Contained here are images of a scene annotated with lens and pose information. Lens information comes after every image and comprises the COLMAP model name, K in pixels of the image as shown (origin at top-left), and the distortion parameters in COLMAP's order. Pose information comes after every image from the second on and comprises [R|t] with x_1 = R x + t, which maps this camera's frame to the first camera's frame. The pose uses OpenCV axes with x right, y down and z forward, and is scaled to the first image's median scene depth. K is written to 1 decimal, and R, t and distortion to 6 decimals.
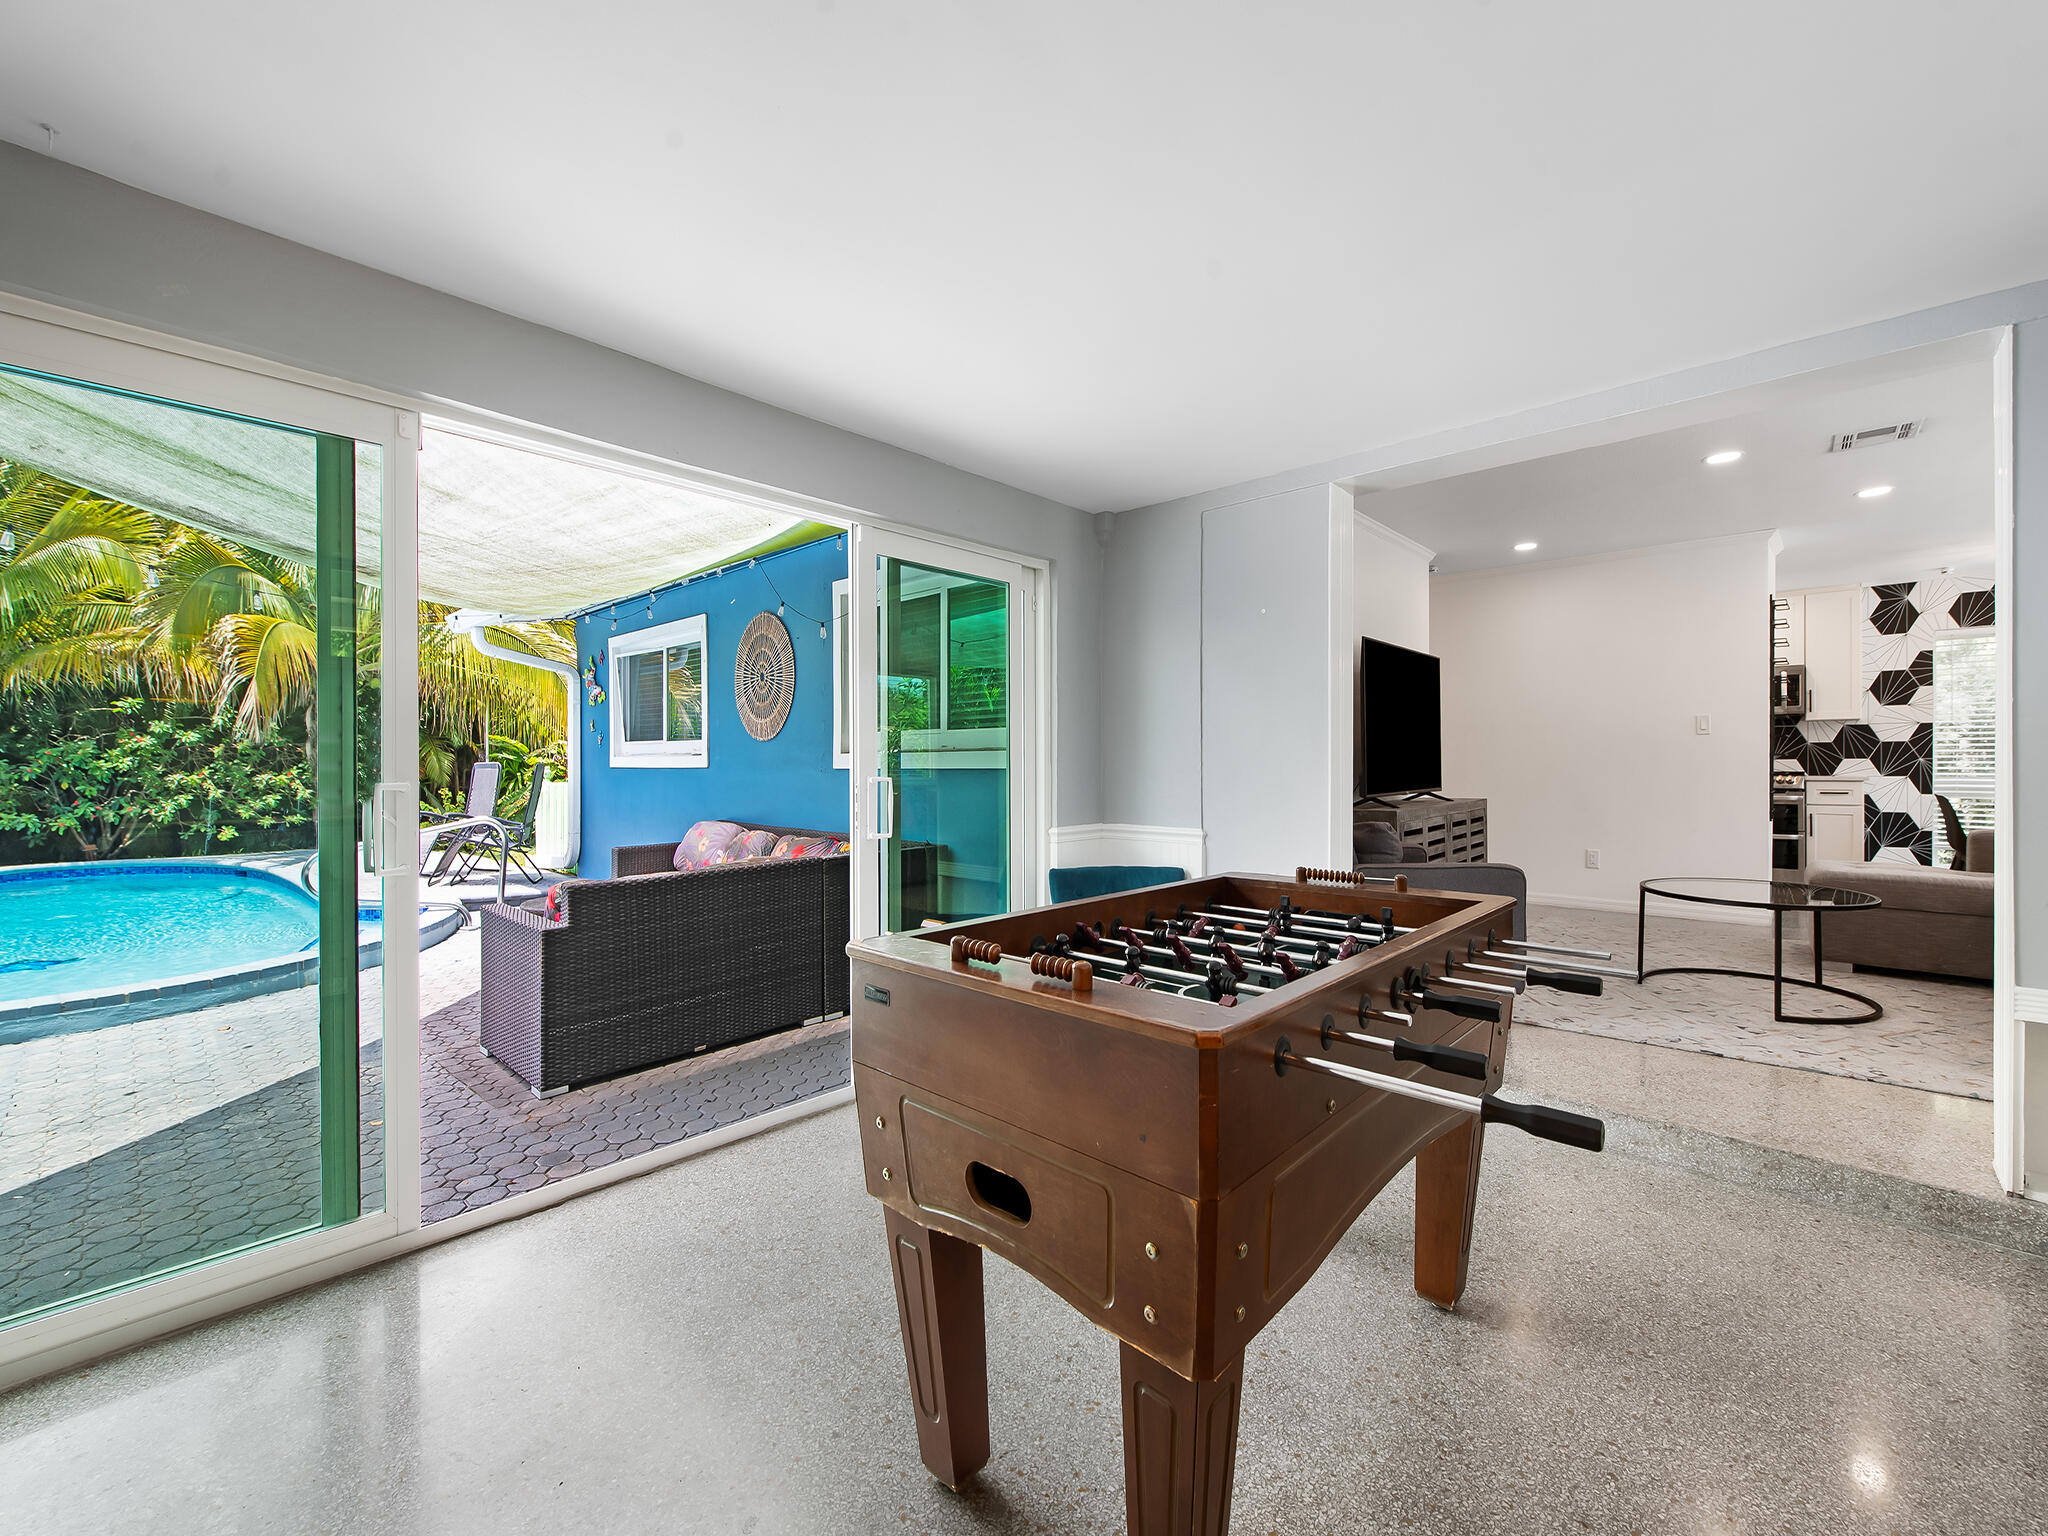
lens RADIAL K [[854.5, 0, 1024.0], [0, 854.5, 768.0], [0, 0, 1]] dist [0.003041, -0.000589]
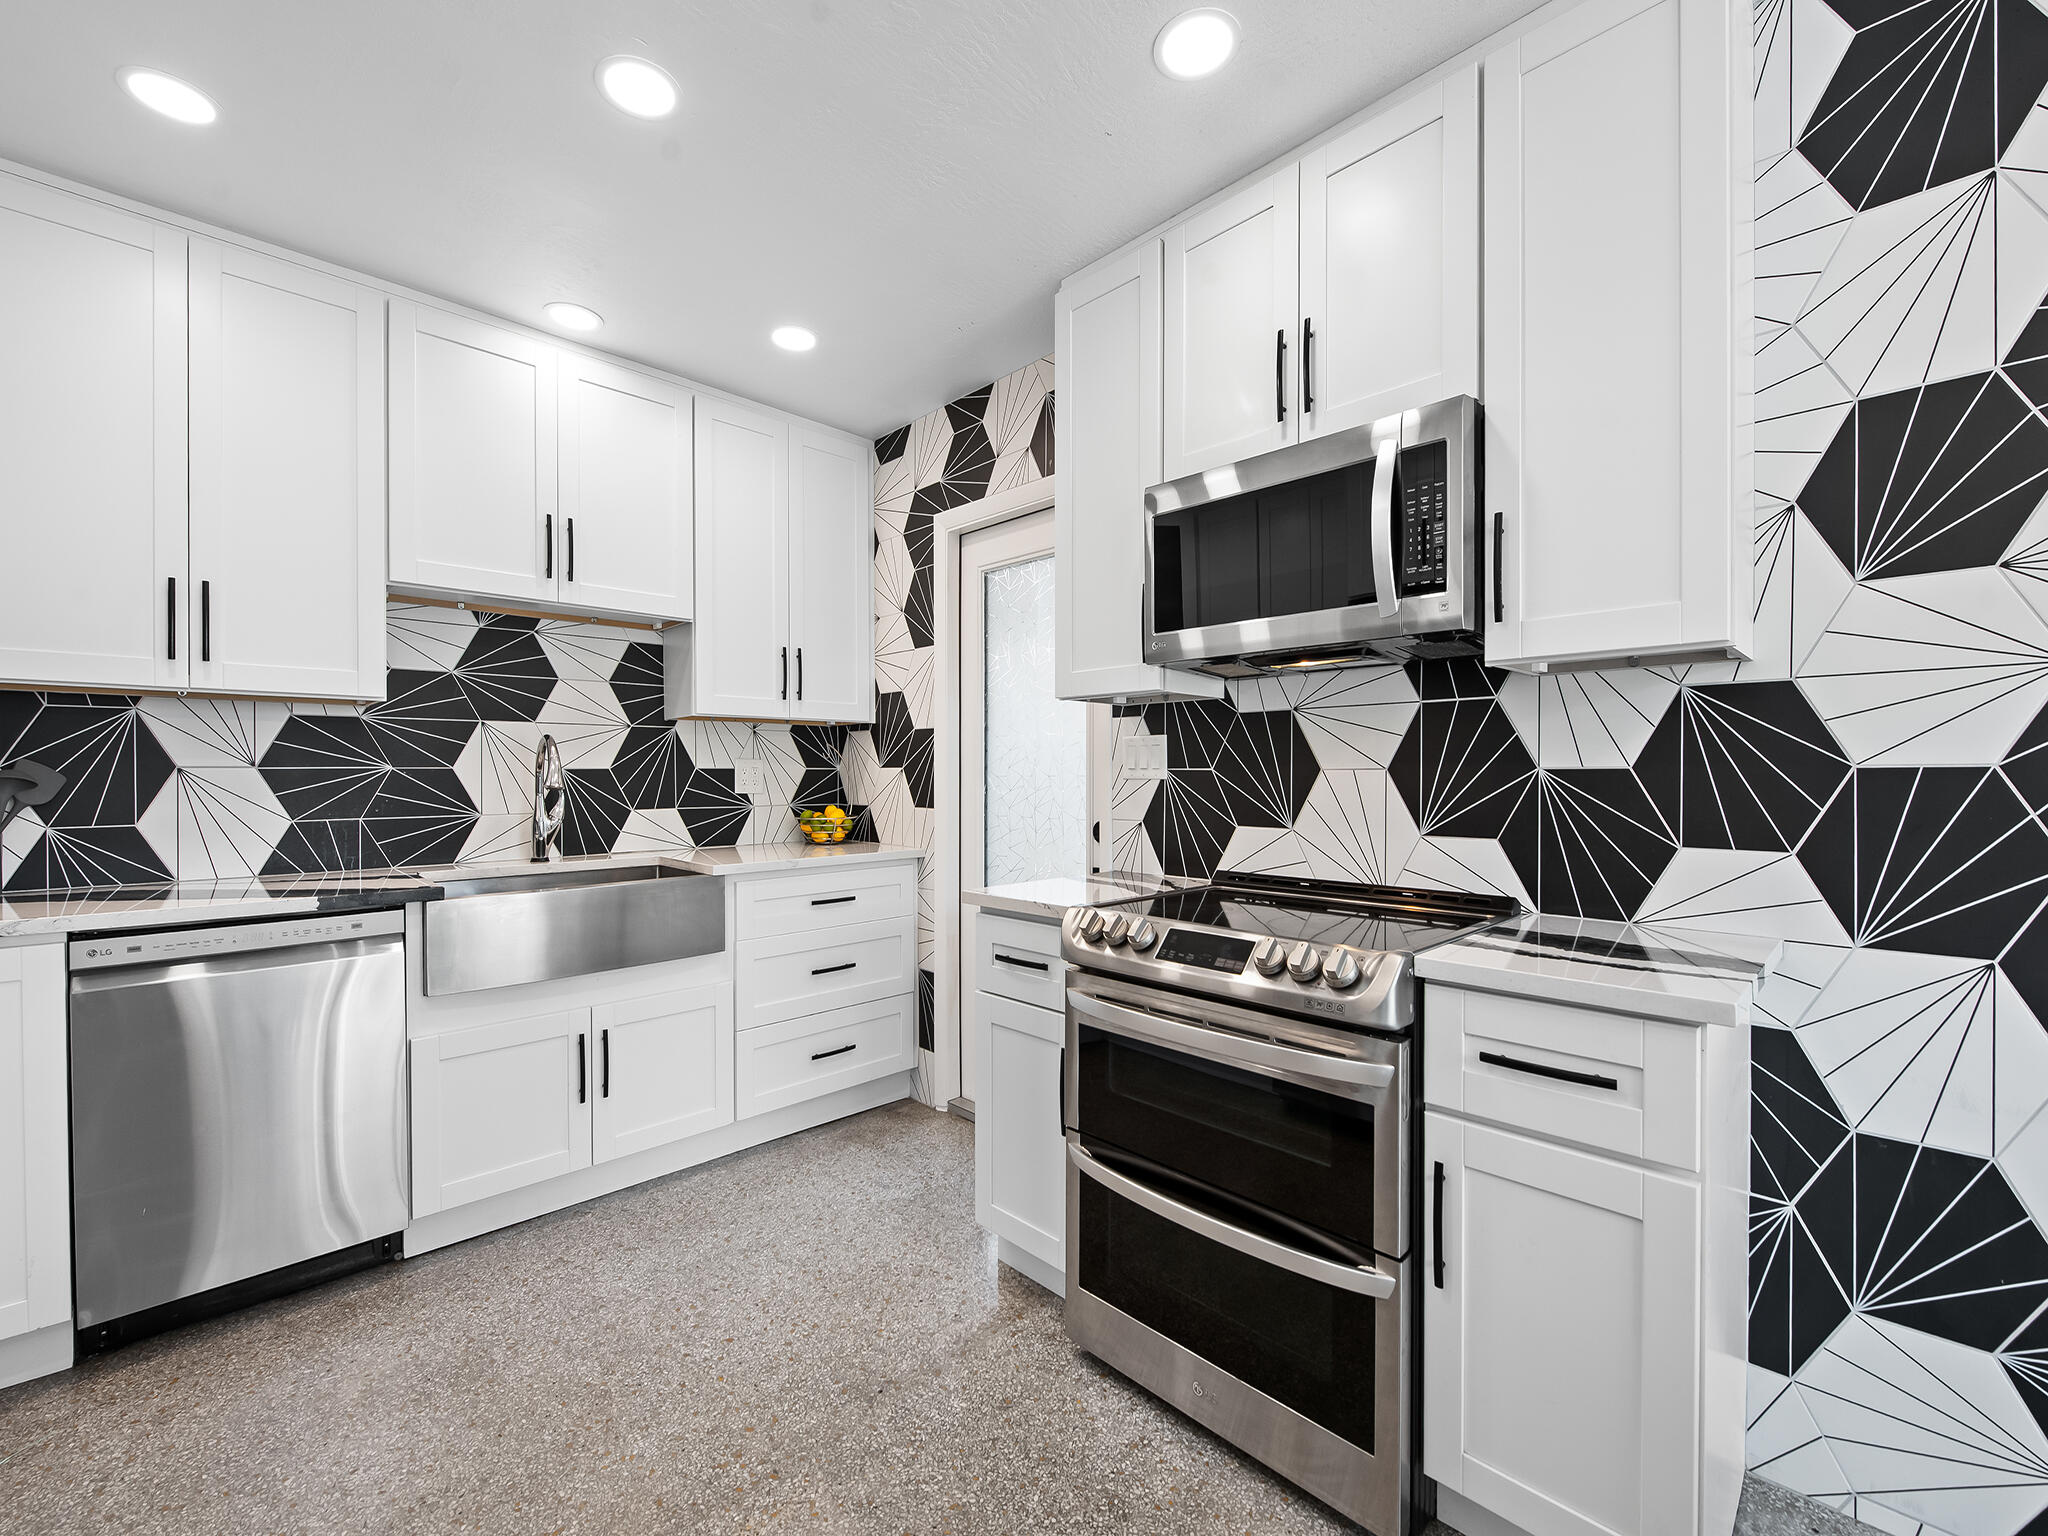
lens RADIAL K [[846.1, 0, 1020.0], [0, 846.1, 780.9], [0, 0, 1]] dist [-0.001623, -0.003381]
pose [[0.998708, 0.002354, -0.050769, 0.837632], [-0.002053, 0.999980, 0.005990, -0.029263], [0.050782, -0.005878, 0.998692, 0.815889]]
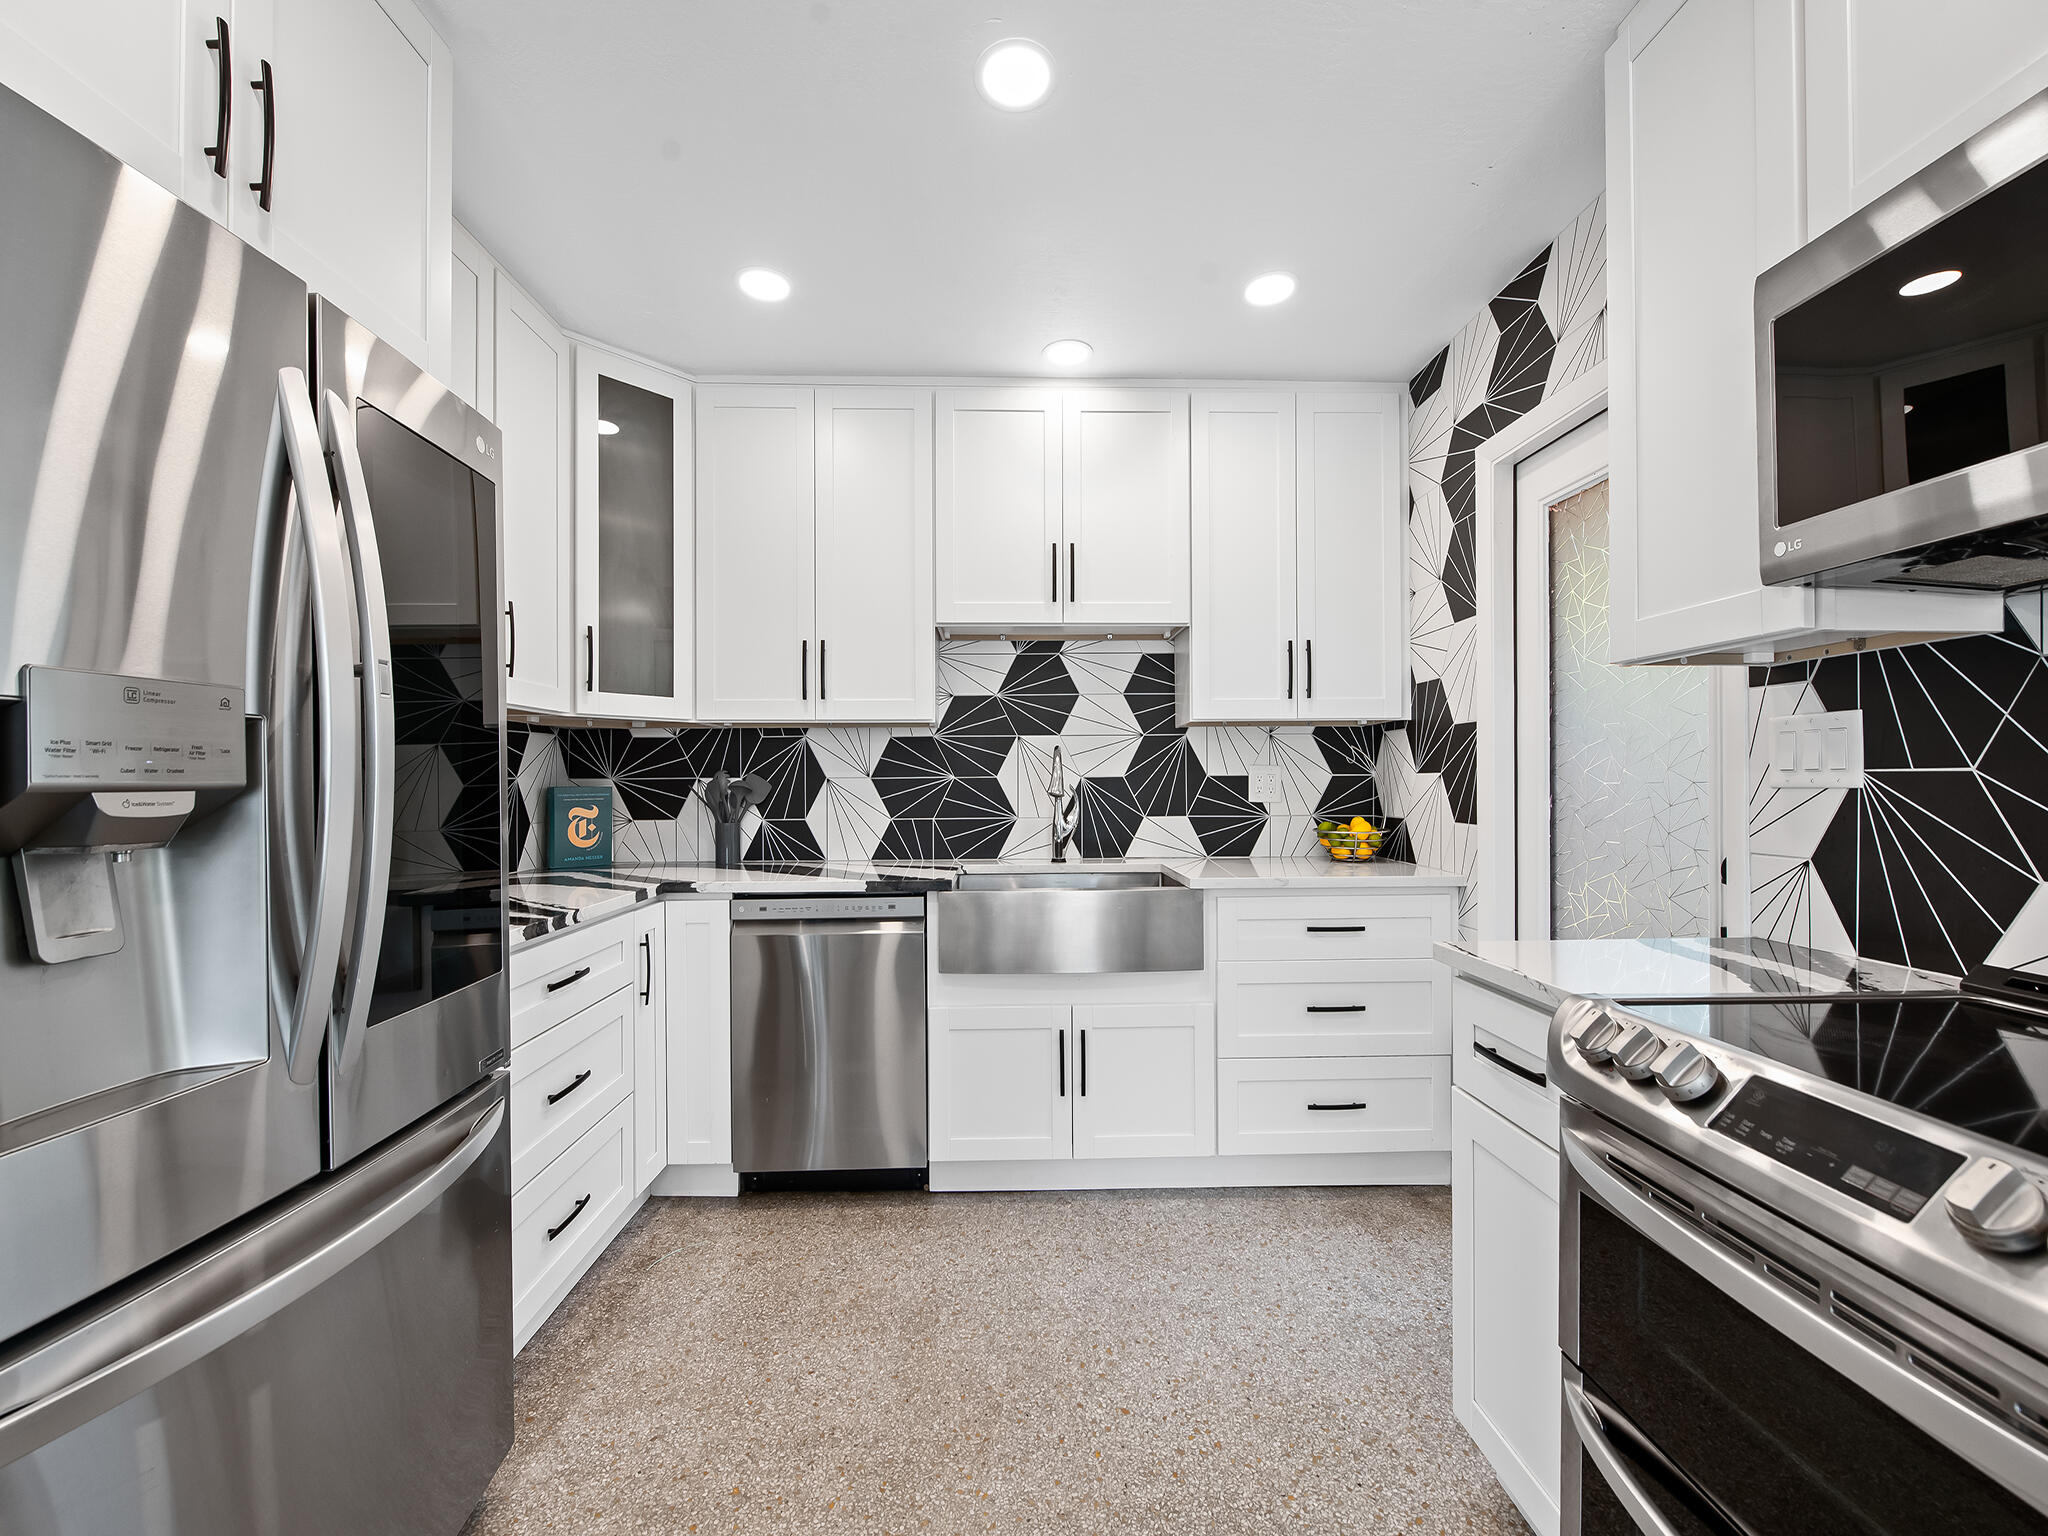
lens RADIAL K [[809.9, 0, 1022.3], [0, 809.9, 780.7], [0, 0, 1]] dist [0.002429, -0.004963]
pose [[0.699944, -0.002121, -0.714195, 0.875384], [0.000932, 0.999997, -0.002056, -0.029462], [0.714197, 0.000774, 0.699944, 0.891321]]
